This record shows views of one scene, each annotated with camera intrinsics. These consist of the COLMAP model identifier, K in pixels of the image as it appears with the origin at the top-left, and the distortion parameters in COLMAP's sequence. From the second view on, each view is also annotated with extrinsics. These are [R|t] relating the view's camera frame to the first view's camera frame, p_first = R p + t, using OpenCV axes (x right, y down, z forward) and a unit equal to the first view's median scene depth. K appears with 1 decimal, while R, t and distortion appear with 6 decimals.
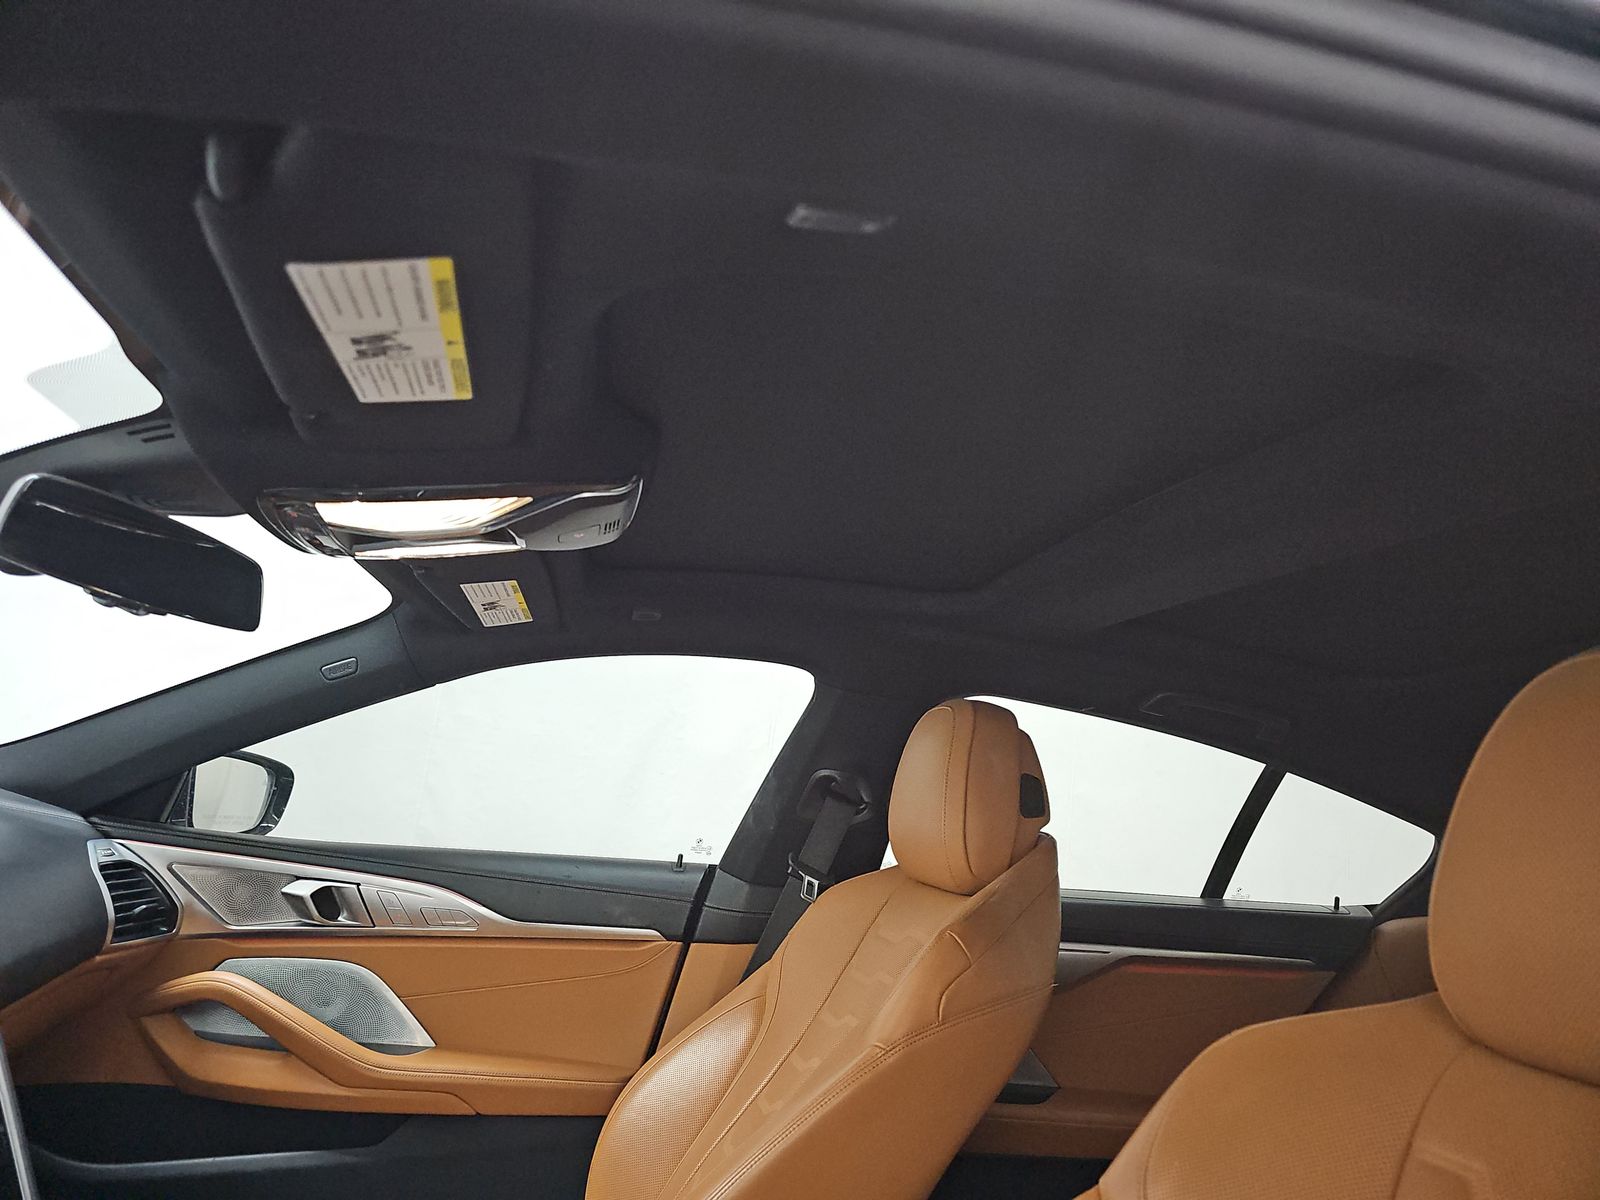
lens RADIAL K [[1064.8, 0, 795.7], [0, 1064.8, 600.6], [0, 0, 1]] dist [0.048408, -0.042758]
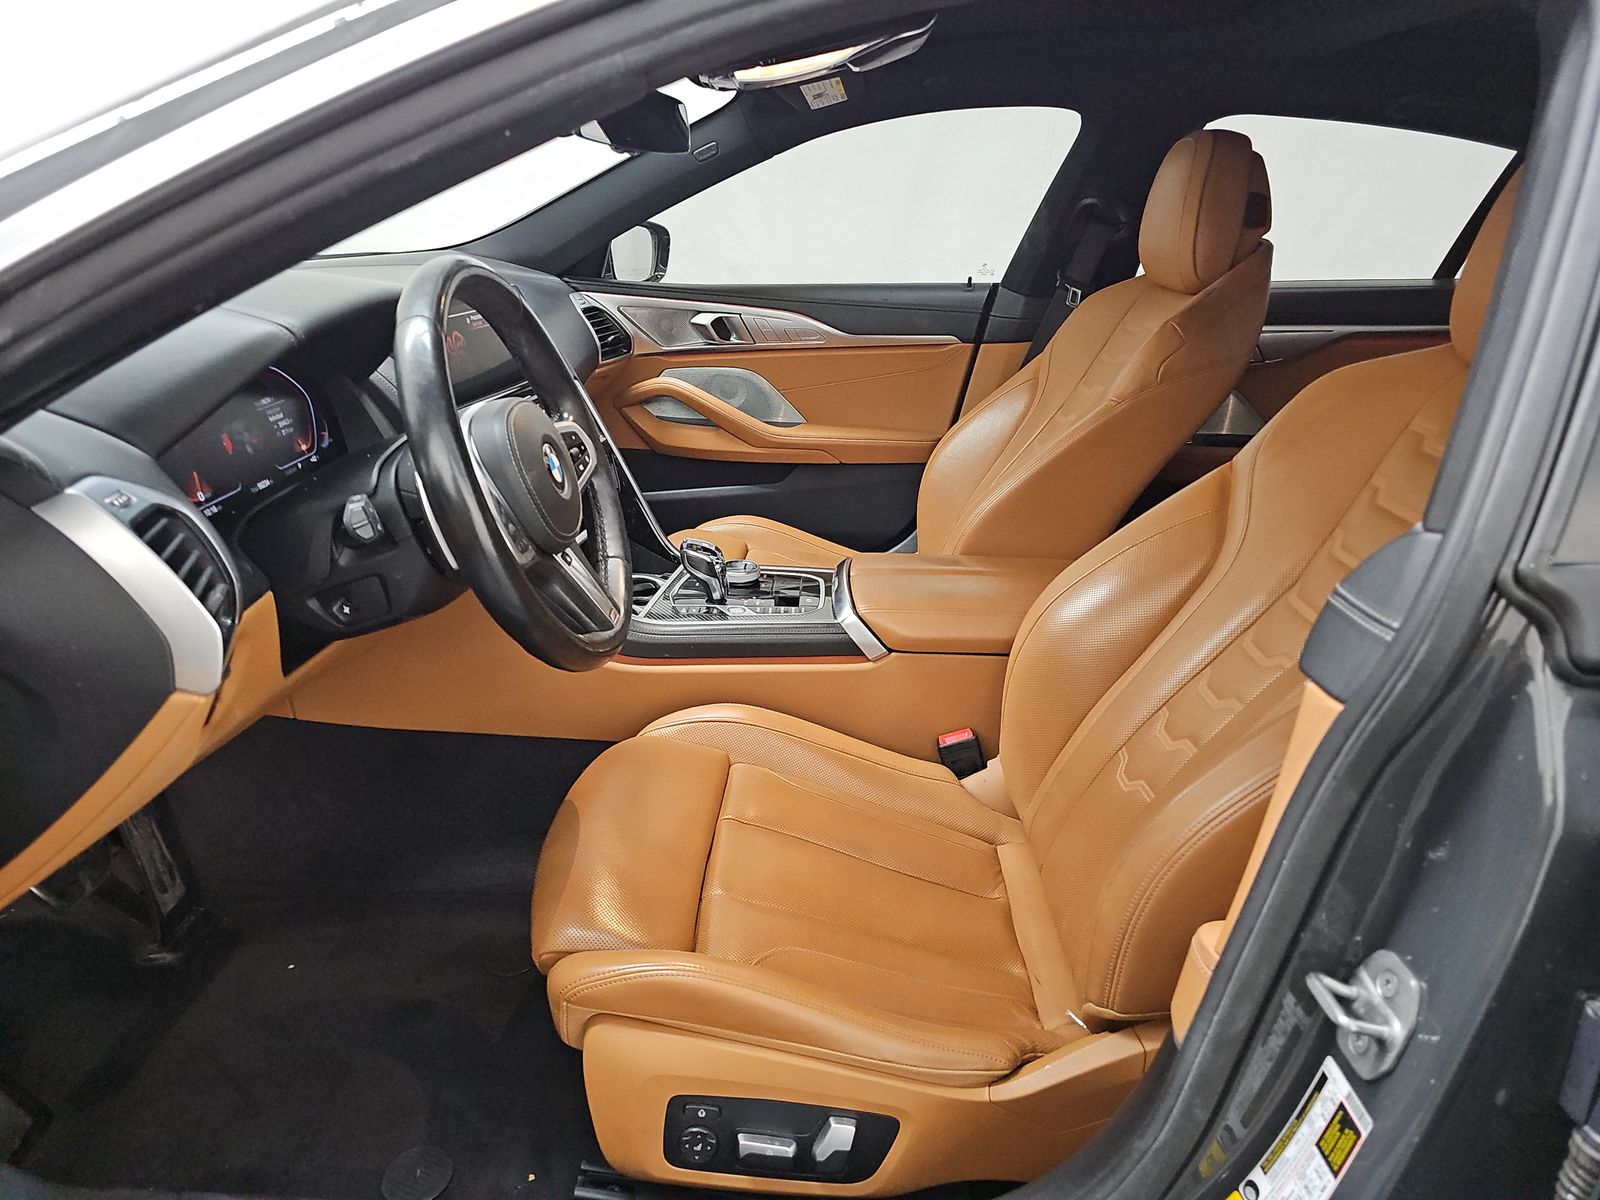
lens RADIAL K [[1064.8, 0, 795.7], [0, 1064.8, 600.6], [0, 0, 1]] dist [0.048408, -0.042758]
pose [[0.966791, 0.007885, -0.255448, 0.022734], [0.123127, 0.861508, 0.492588, -0.092424], [0.223955, -0.507682, 0.831927, -0.335573]]
